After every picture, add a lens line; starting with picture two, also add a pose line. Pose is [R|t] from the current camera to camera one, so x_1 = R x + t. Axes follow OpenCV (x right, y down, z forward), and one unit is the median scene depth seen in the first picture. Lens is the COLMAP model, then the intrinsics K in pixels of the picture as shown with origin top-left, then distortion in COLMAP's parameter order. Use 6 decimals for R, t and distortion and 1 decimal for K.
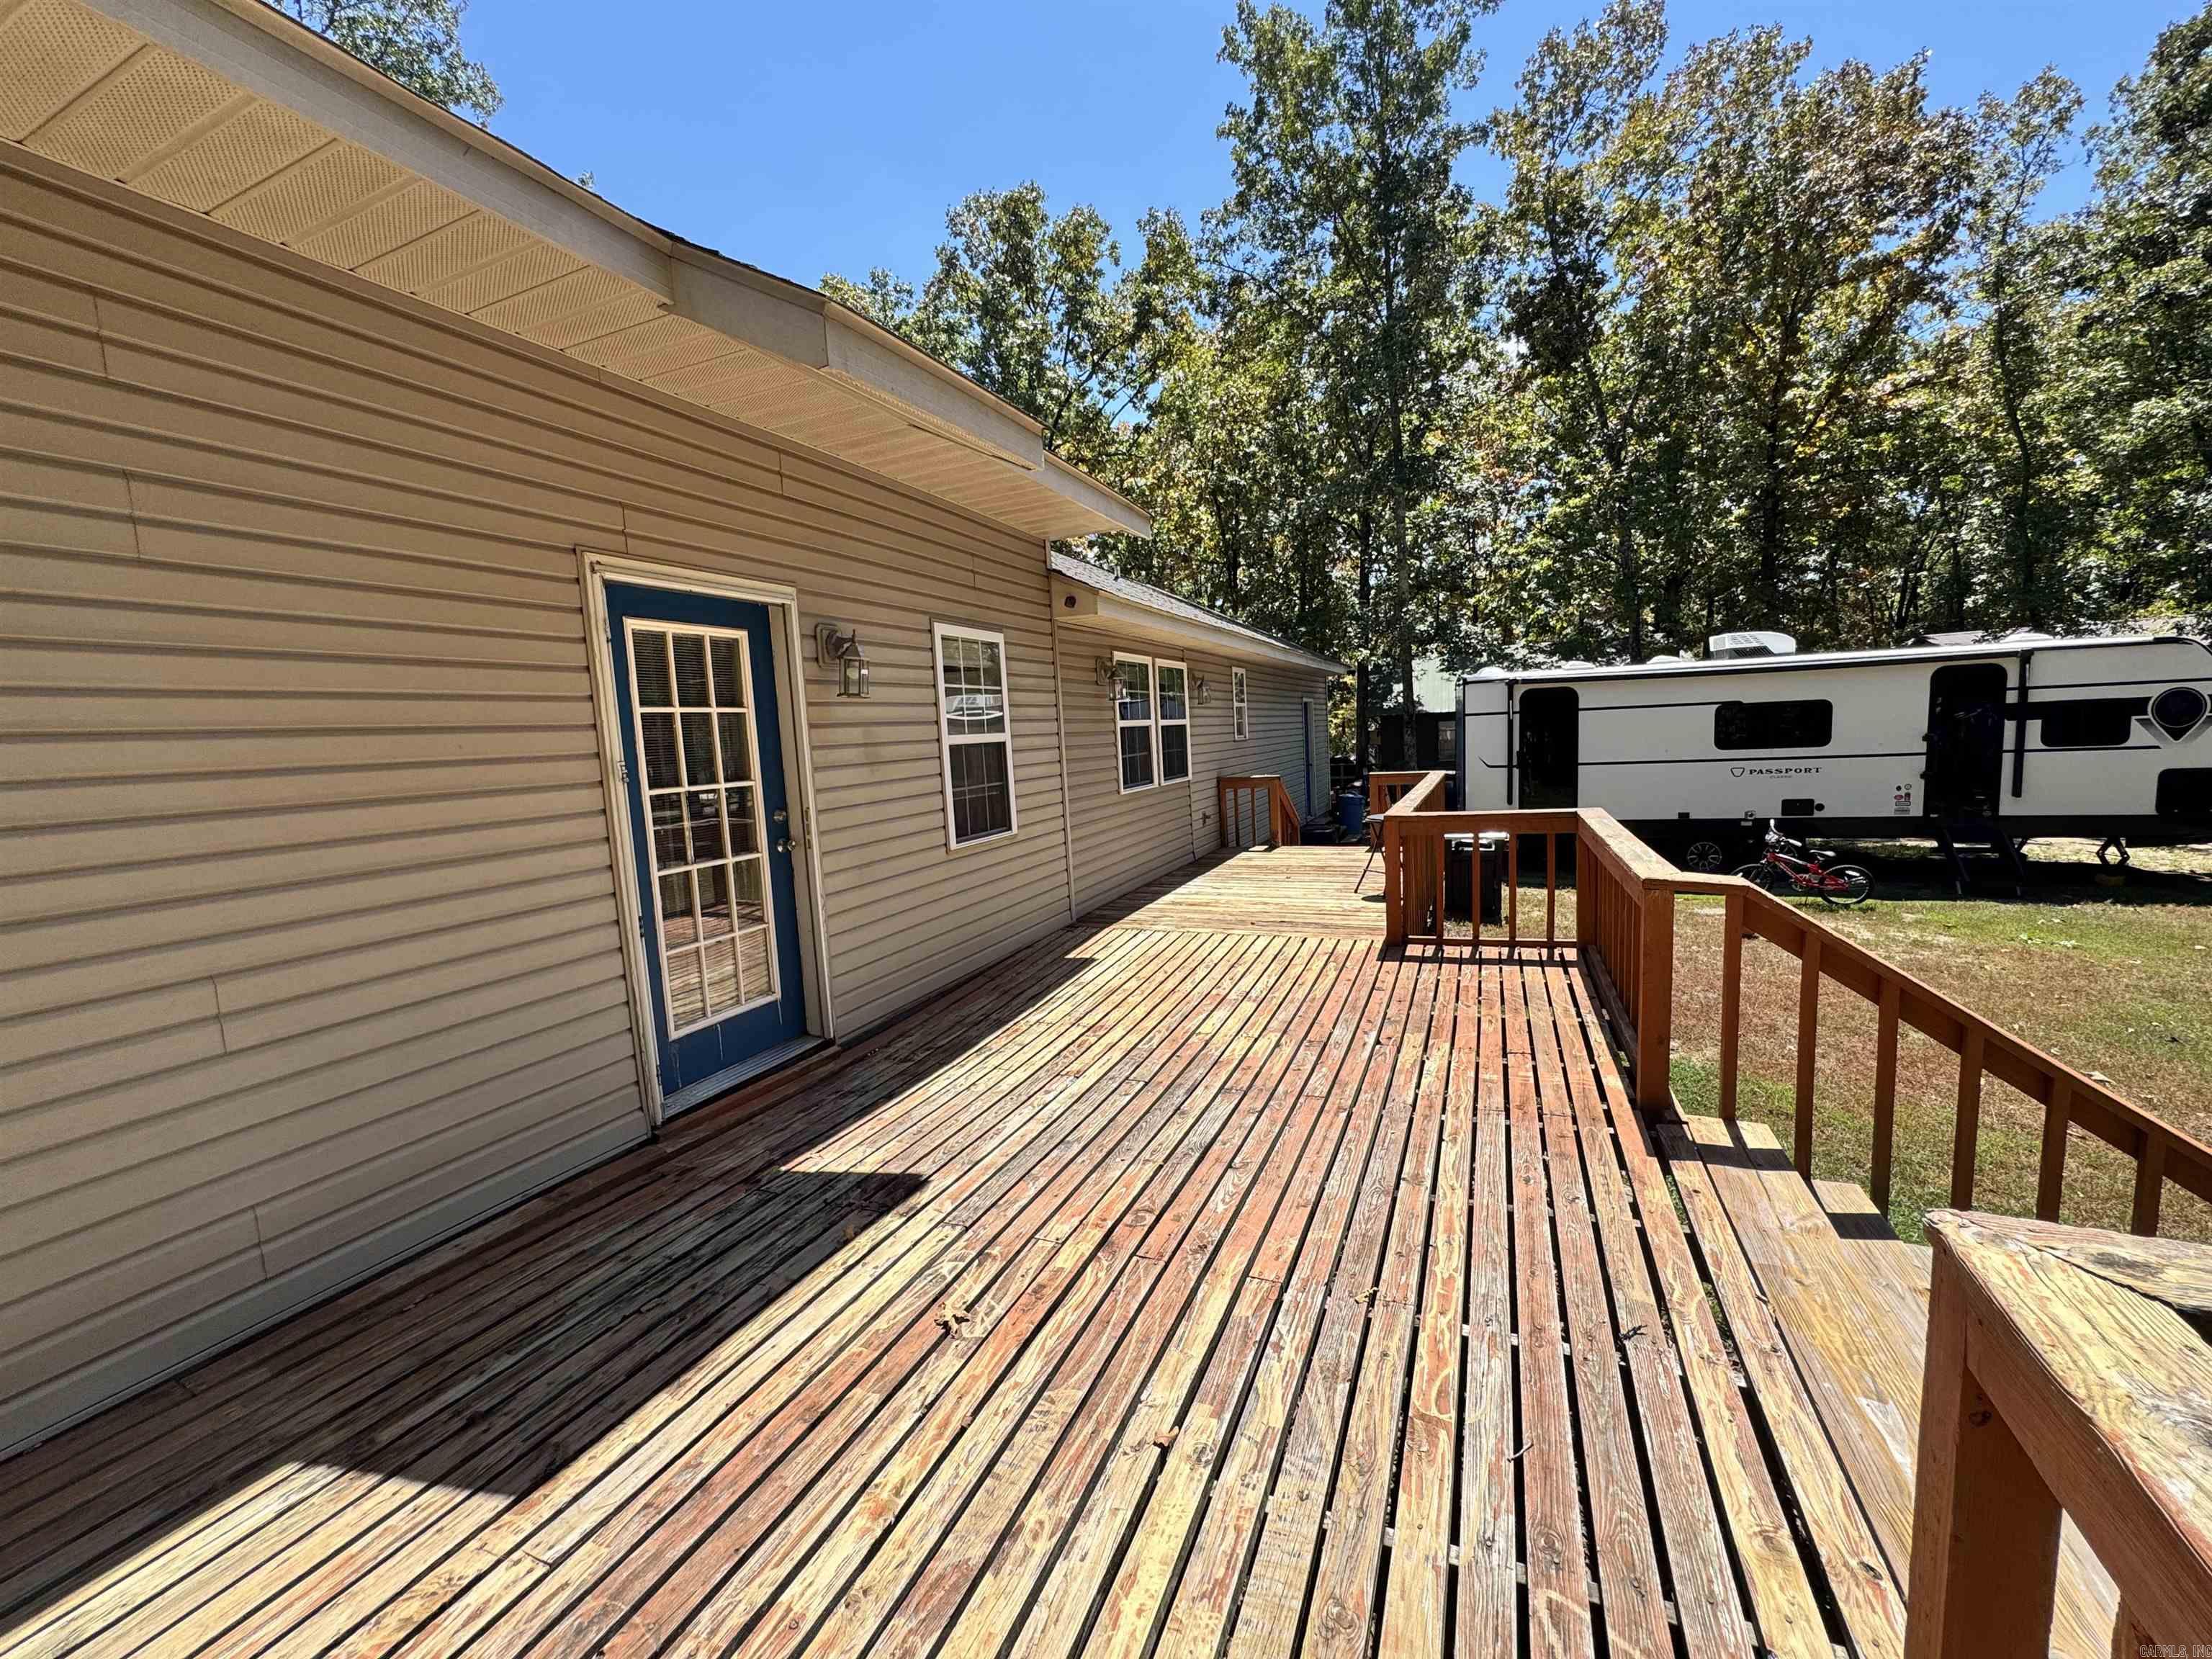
lens RADIAL K [[884.3, 0, 1105.9], [0, 884.3, 834.5], [0, 0, 1]] dist [-0.004369, 0.000540]
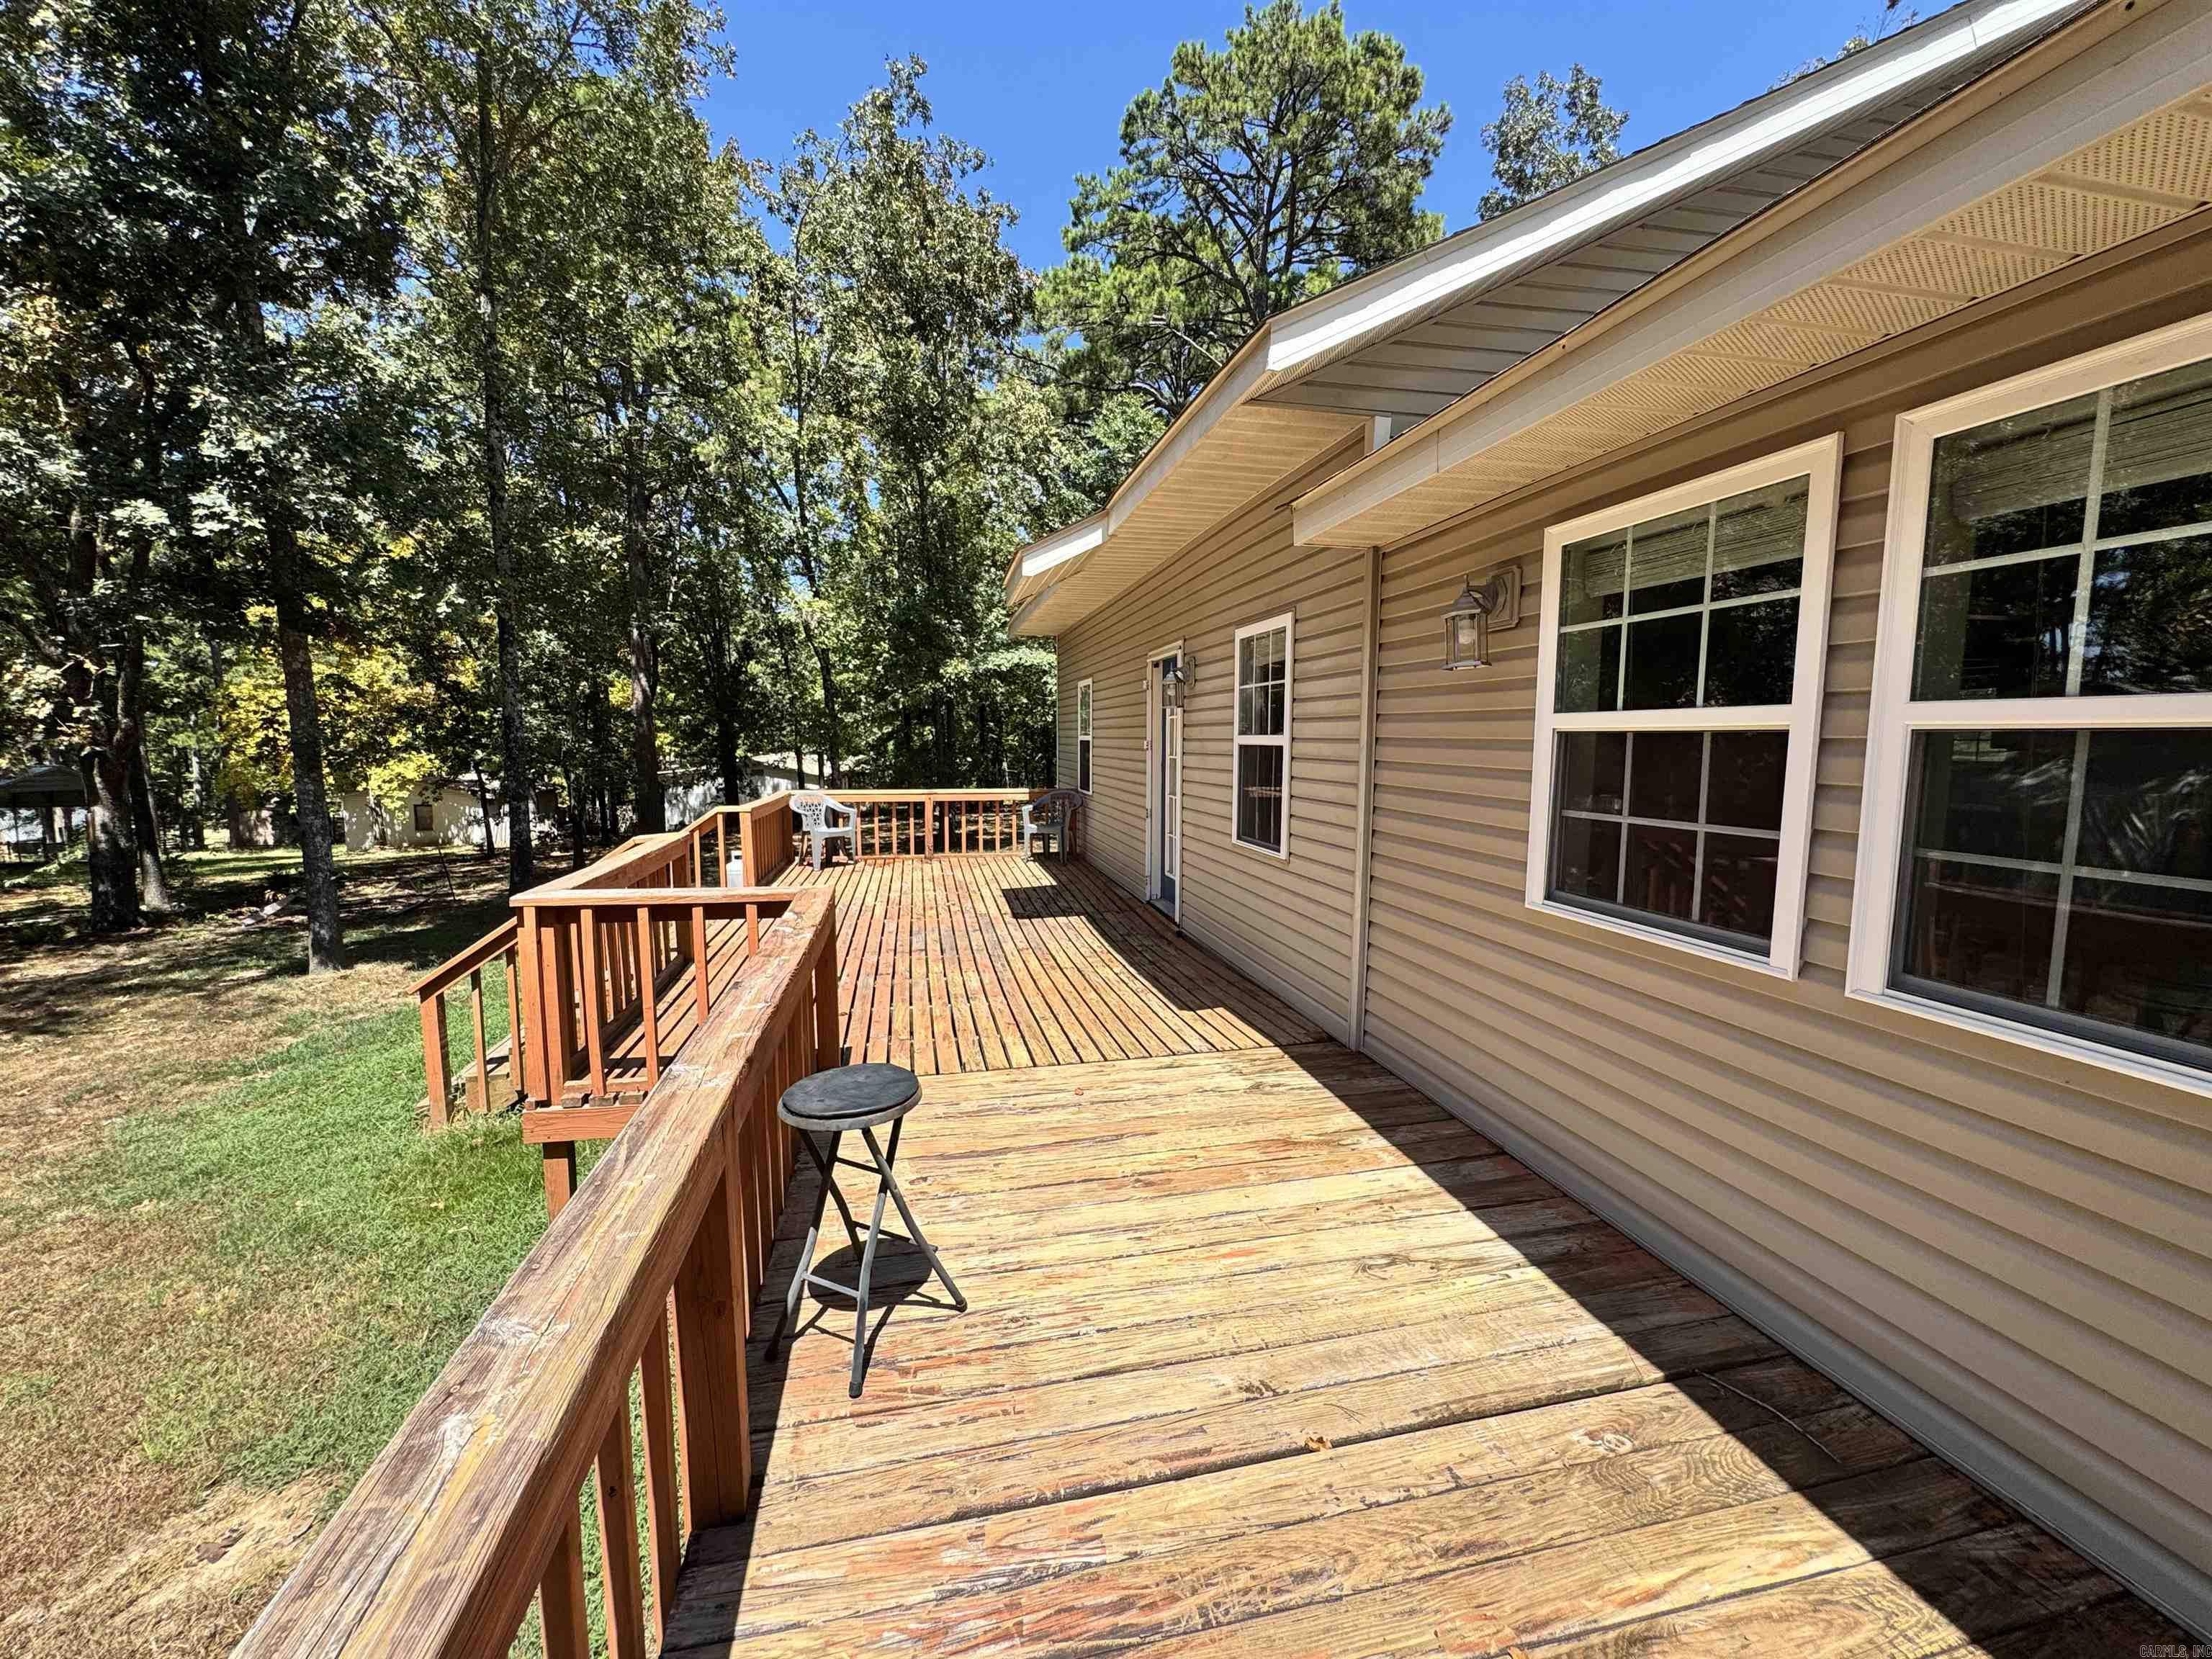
lens RADIAL K [[884.3, 0, 1102.2], [0, 884.3, 830.6], [0, 0, 1]] dist [-0.004369, 0.000540]
pose [[-0.810002, 0.117571, -0.574520, 0.570057], [-0.021871, 0.972958, 0.229944, -0.240302], [0.586018, 0.198821, -0.785527, 1.756202]]
